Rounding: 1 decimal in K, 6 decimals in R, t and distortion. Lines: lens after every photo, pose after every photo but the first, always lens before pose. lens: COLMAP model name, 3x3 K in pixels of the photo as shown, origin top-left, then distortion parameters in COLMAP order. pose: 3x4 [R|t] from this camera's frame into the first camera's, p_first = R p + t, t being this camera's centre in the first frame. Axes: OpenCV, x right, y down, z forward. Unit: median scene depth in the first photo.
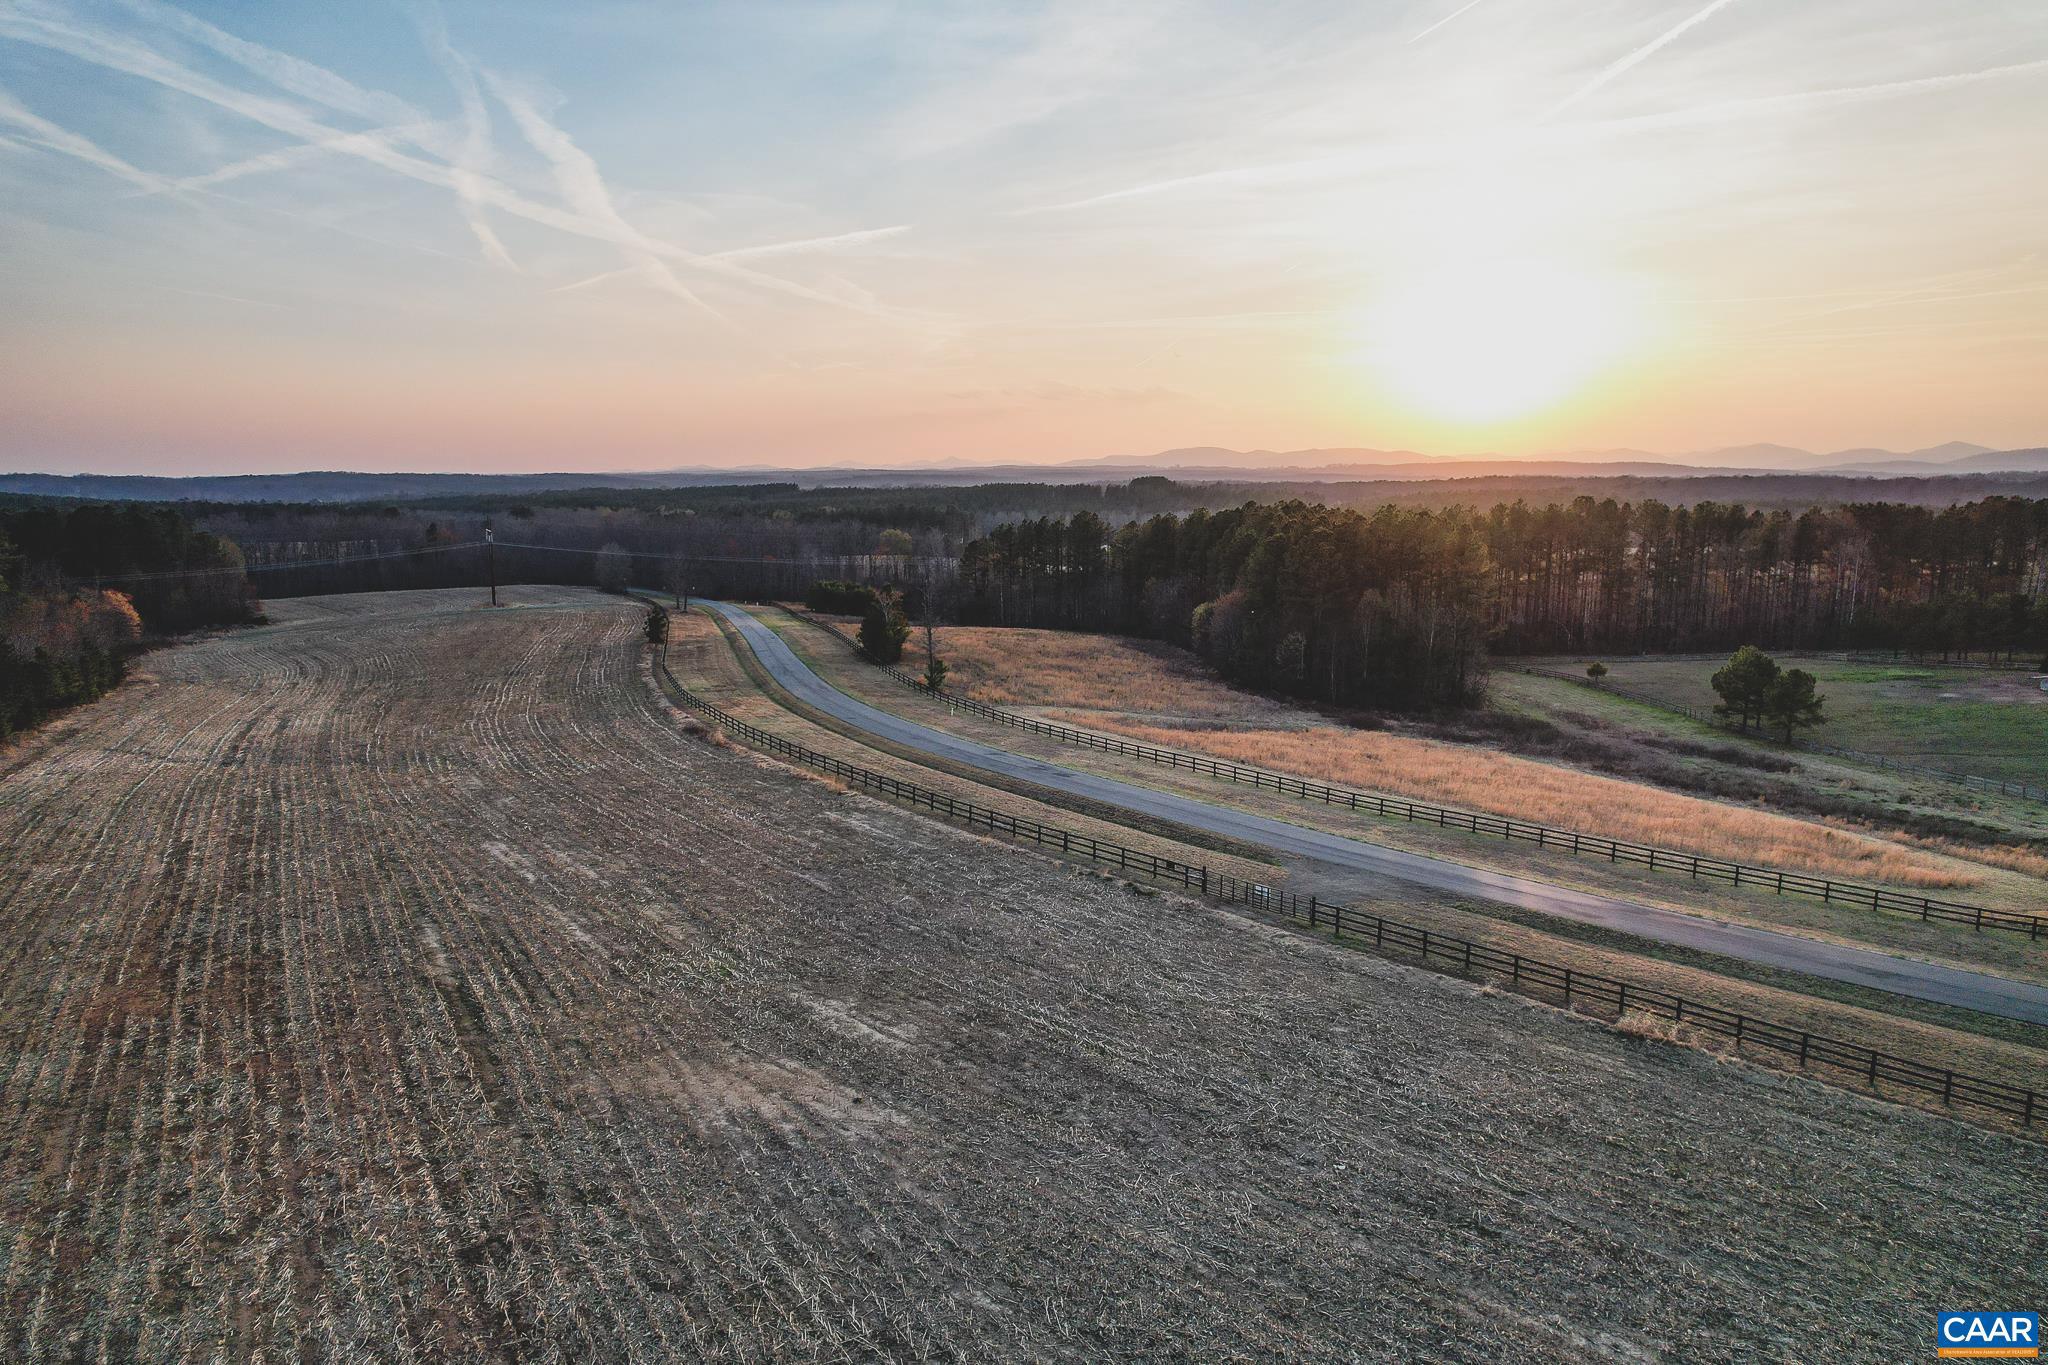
lens RADIAL K [[1347.5, 0, 1038.4], [0, 1347.5, 685.3], [0, 0, 1]] dist [-0.074594, 0.069701]
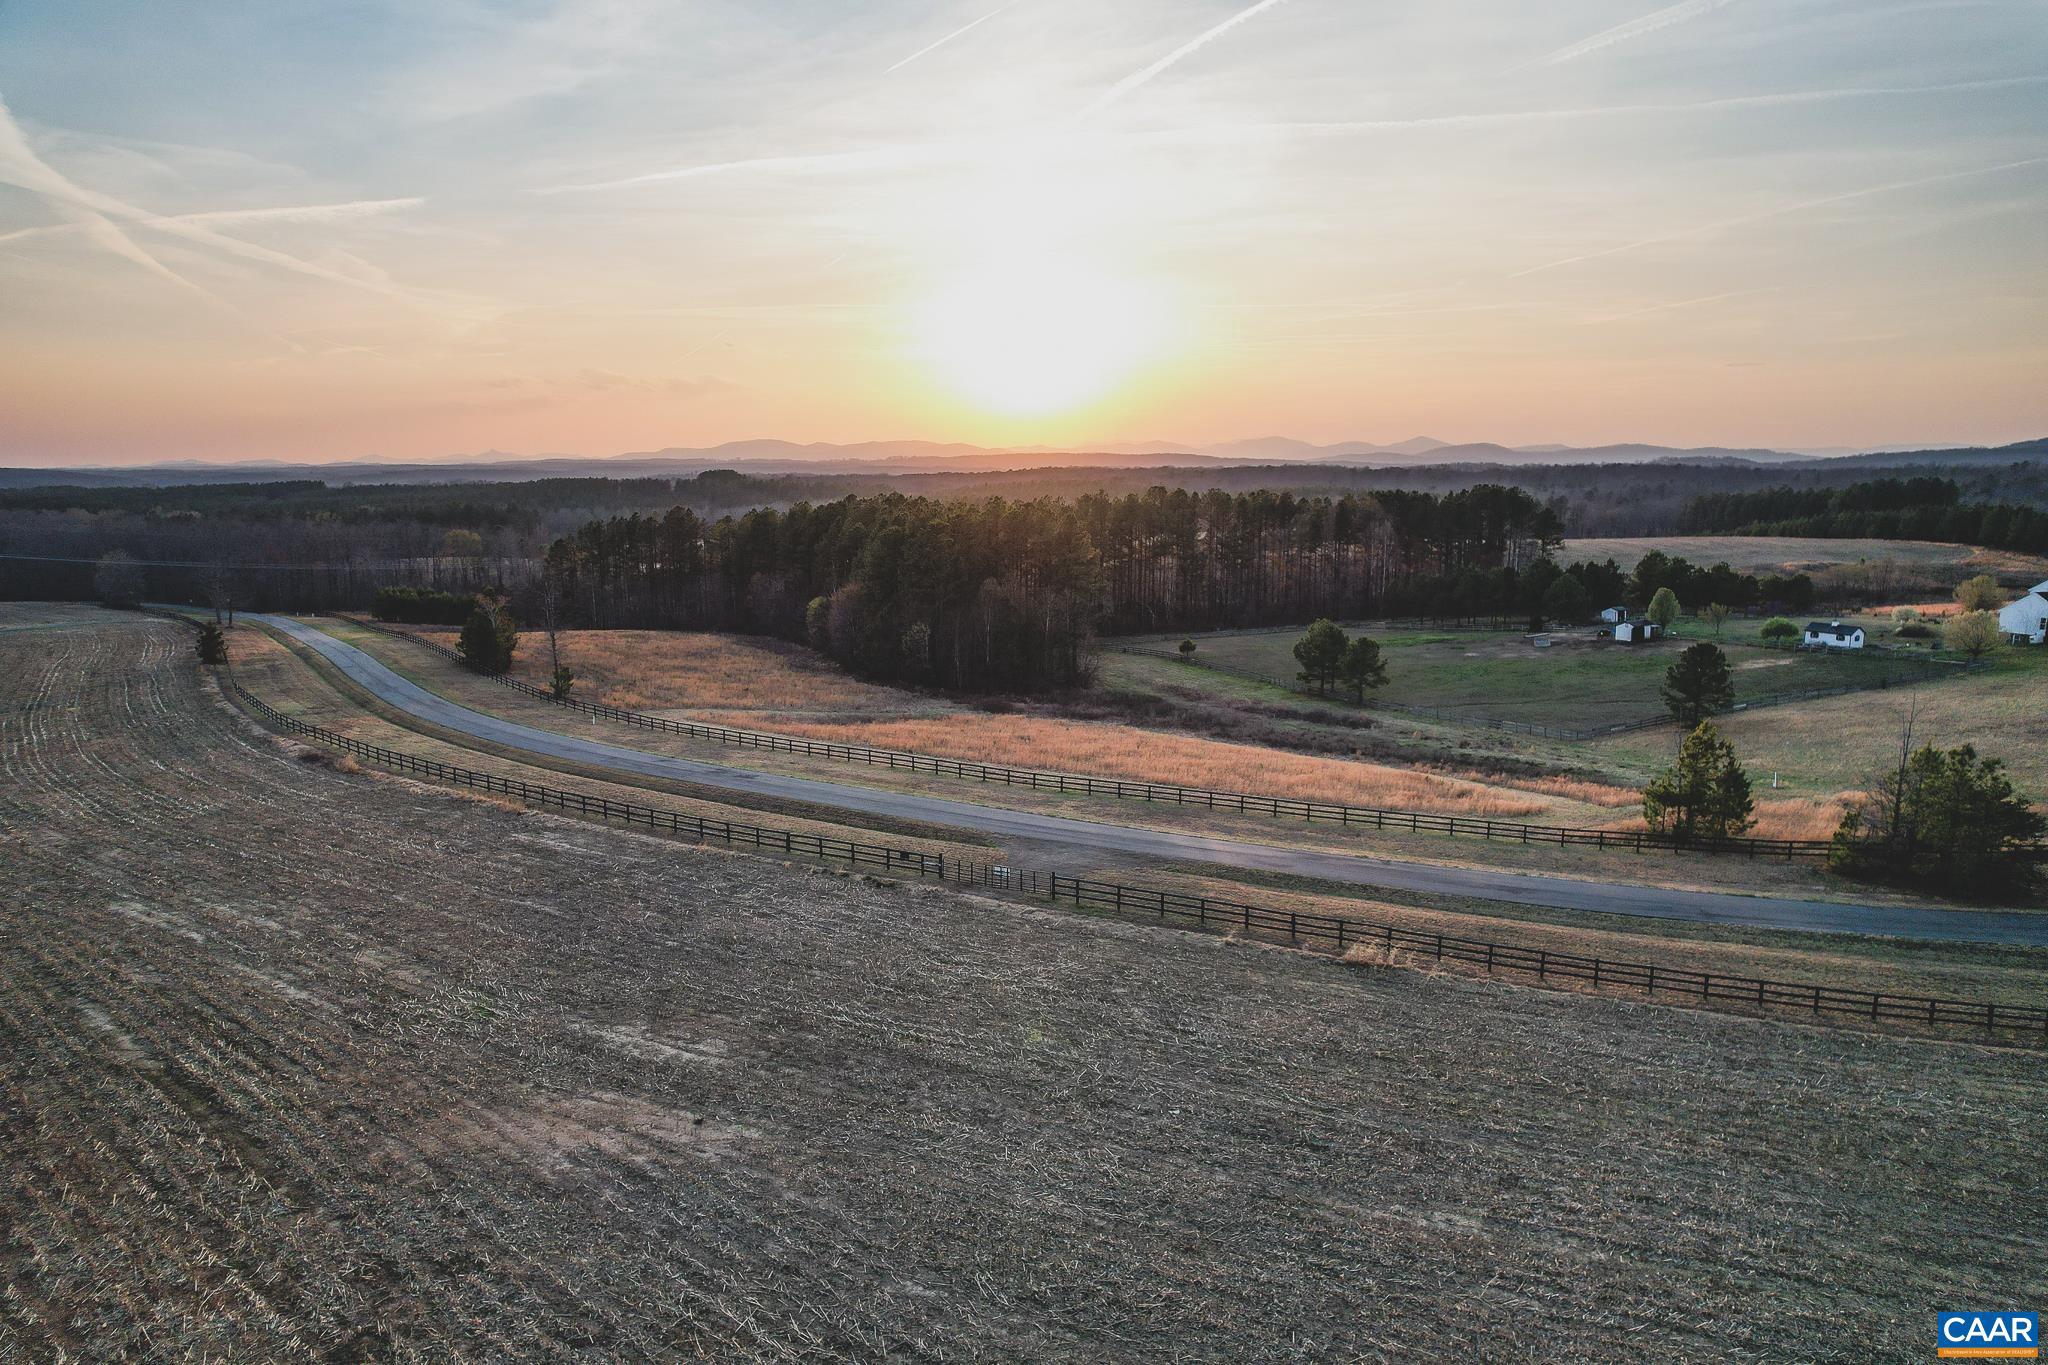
lens RADIAL K [[1347.5, 0, 1037.5], [0, 1347.5, 697.1], [0, 0, 1]] dist [-0.074594, 0.069701]
pose [[0.943922, -0.056236, 0.325345, -0.133918], [0.051565, 0.998405, 0.022969, -0.003907], [-0.326118, -0.004904, 0.945316, 0.005643]]
